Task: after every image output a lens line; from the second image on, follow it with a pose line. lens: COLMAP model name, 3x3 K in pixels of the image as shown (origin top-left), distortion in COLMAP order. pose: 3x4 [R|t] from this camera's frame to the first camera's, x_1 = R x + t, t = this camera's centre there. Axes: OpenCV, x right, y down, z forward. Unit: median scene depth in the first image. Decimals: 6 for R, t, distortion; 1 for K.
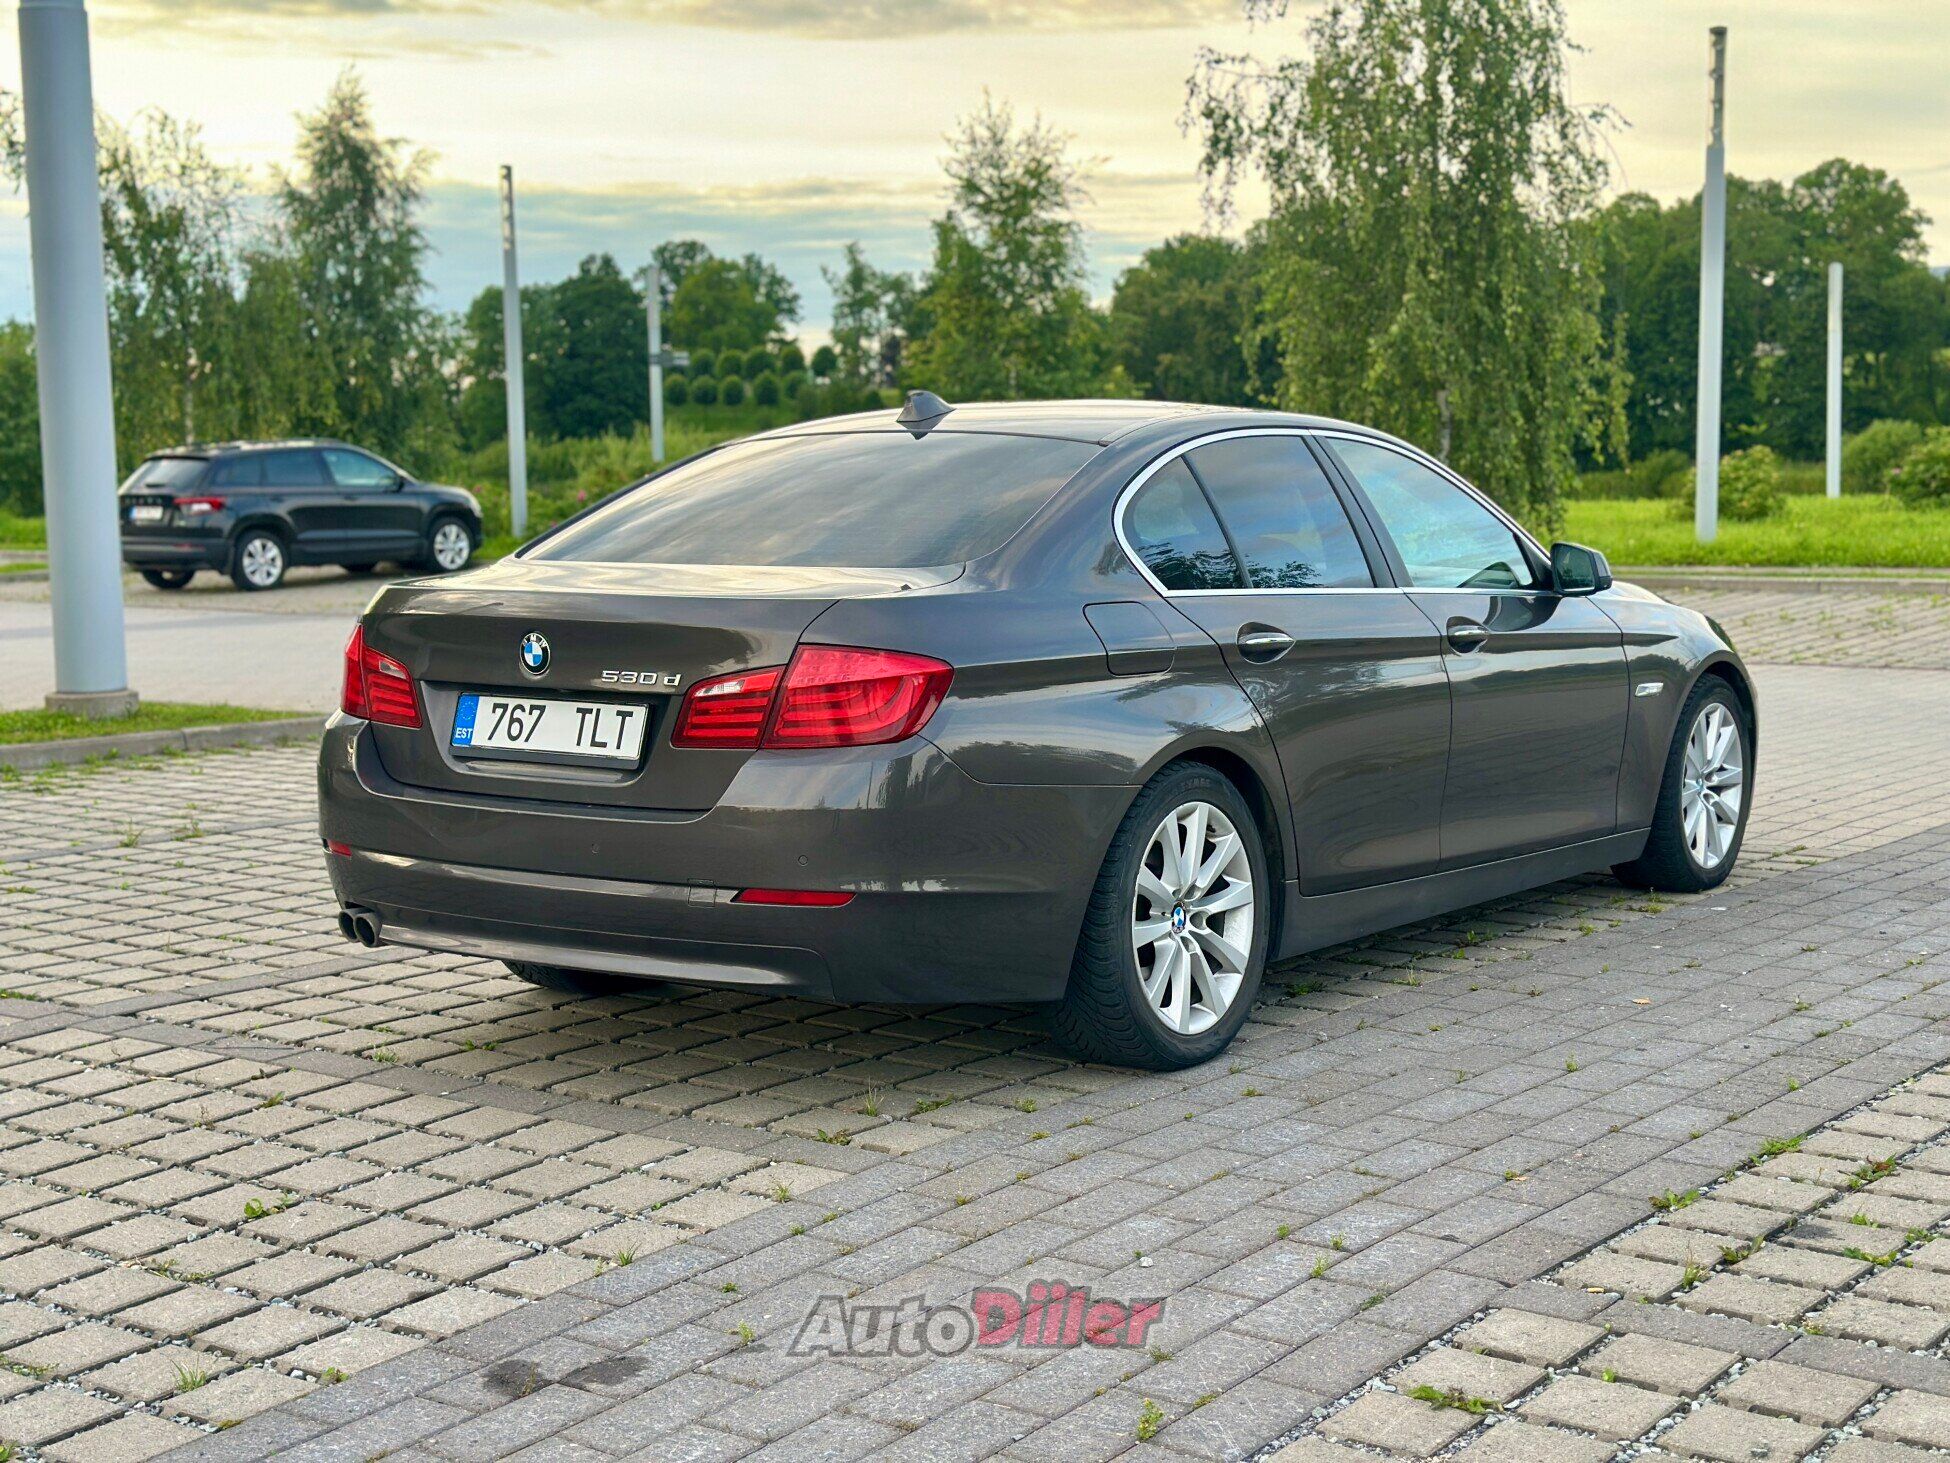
lens RADIAL K [[2674.6, 0, 972.4], [0, 2674.6, 732.7], [0, 0, 1]] dist [0.102742, 0.000000]
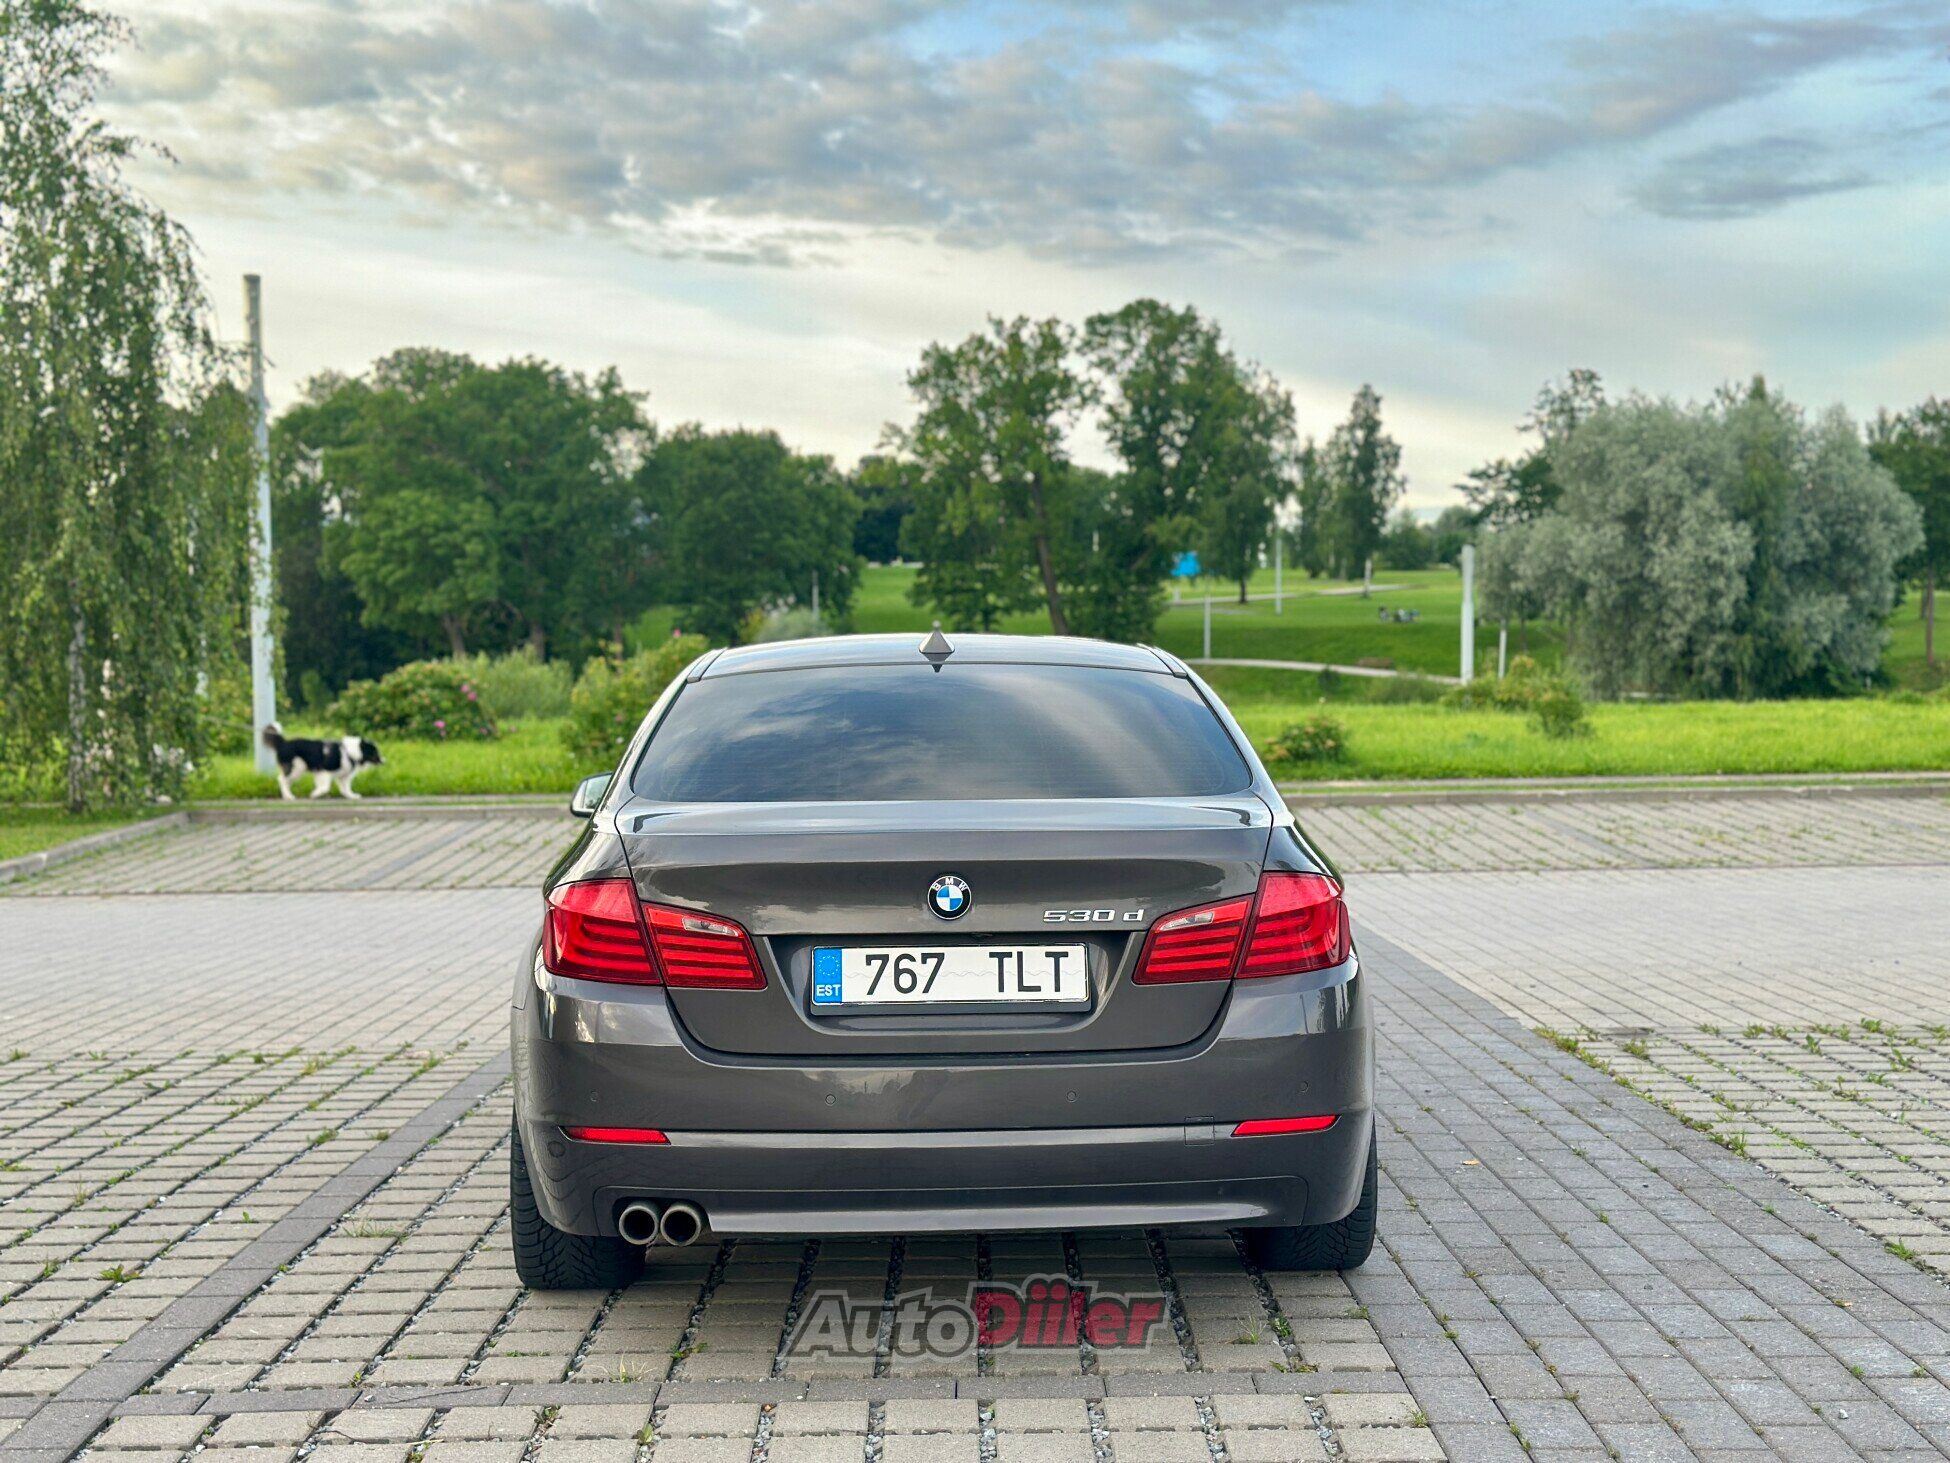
lens RADIAL K [[2674.6, 0, 972.3], [0, 2674.6, 727.3], [0, 0, 1]] dist [0.102742, 0.000000]
pose [[0.782802, -0.008651, 0.622210, -0.730572], [0.063518, 0.995791, -0.066067, -0.026075], [-0.619020, 0.091240, 0.780057, 0.253073]]
